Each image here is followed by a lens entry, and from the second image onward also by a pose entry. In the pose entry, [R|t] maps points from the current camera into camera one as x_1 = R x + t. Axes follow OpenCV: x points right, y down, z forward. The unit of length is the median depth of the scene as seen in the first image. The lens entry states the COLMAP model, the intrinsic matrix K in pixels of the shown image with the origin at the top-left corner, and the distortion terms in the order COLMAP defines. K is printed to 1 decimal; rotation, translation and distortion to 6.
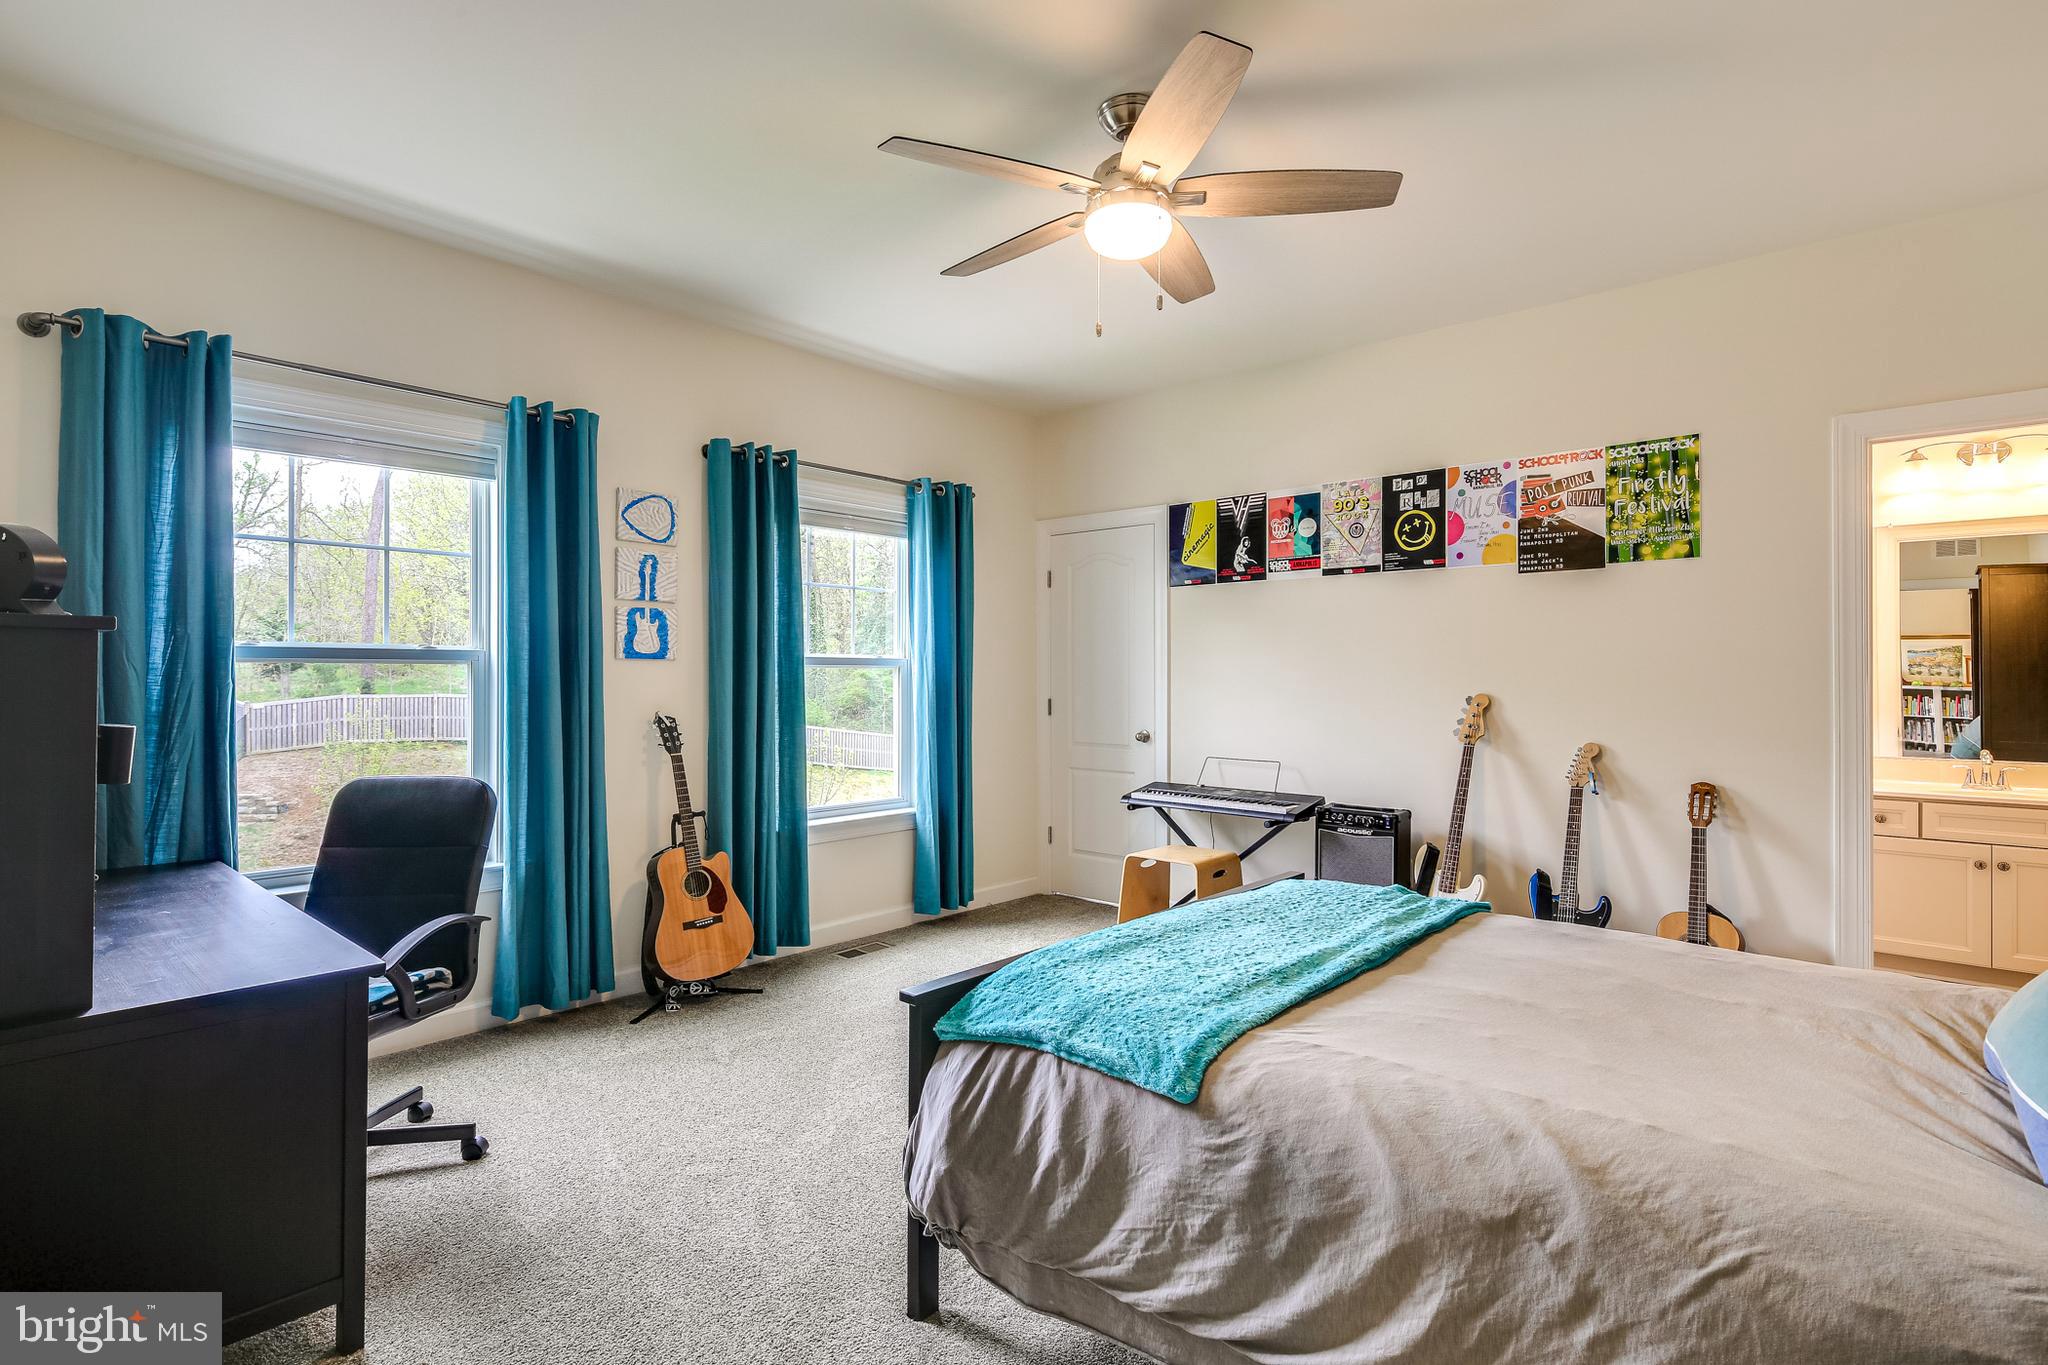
lens RADIAL K [[1000.3, 0, 1024.0], [0, 1000.3, 682.5], [0, 0, 1]] dist [-0.002833, 0.000408]
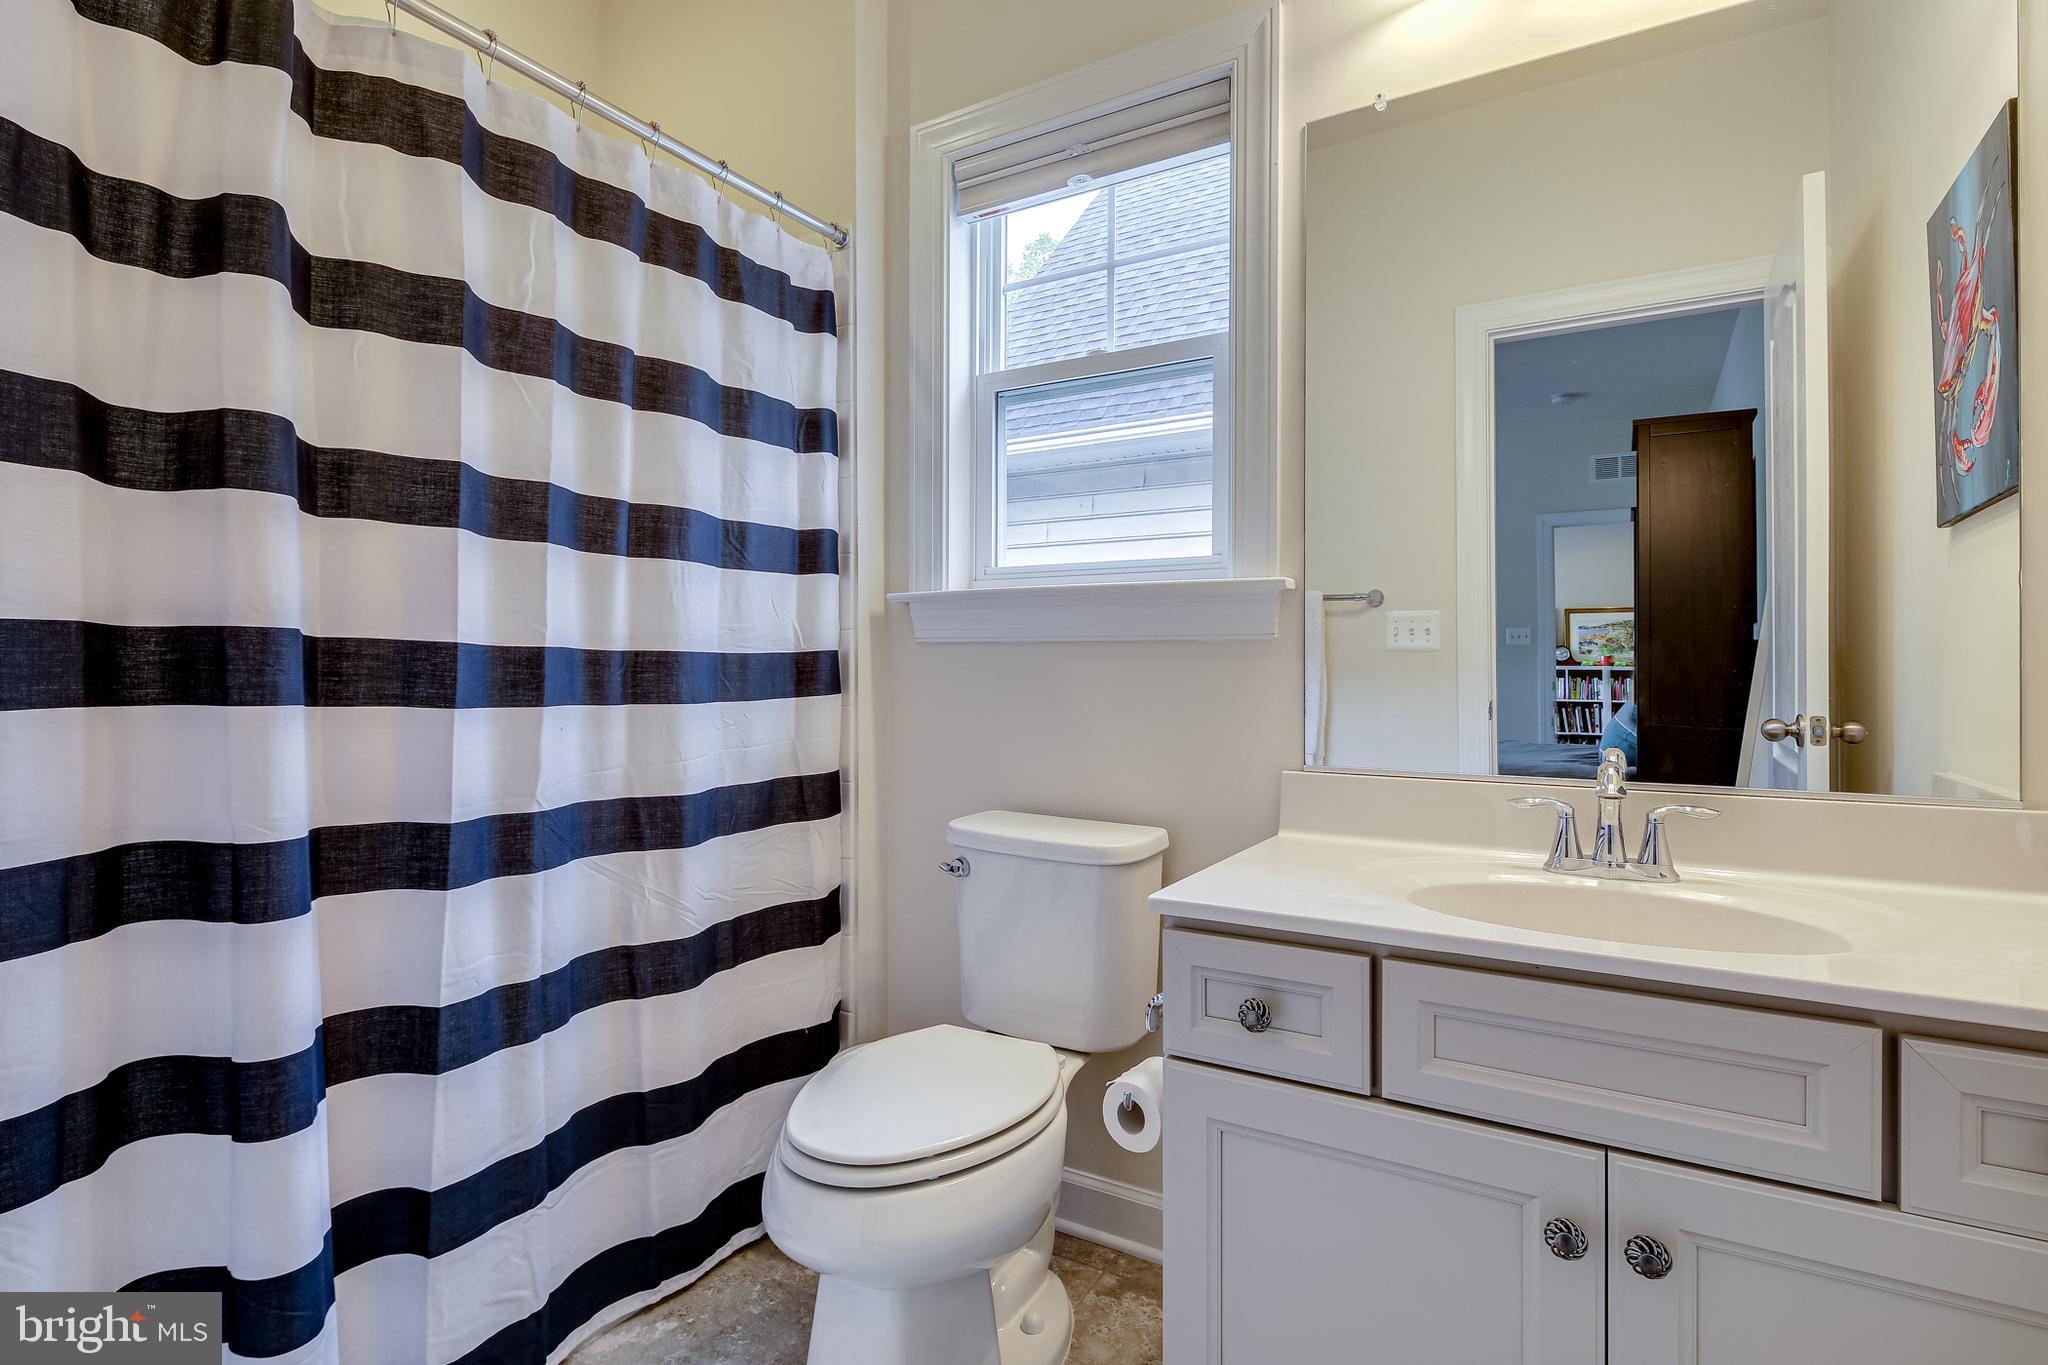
lens RADIAL K [[1000.3, 0, 1024.0], [0, 1000.3, 682.5], [0, 0, 1]] dist [-0.002833, 0.000408]
pose [[0.980037, 0.003563, 0.198782, 0.424457], [-0.004714, 0.999975, 0.005316, 0.027122], [-0.198758, -0.006147, 0.980029, 0.429534]]
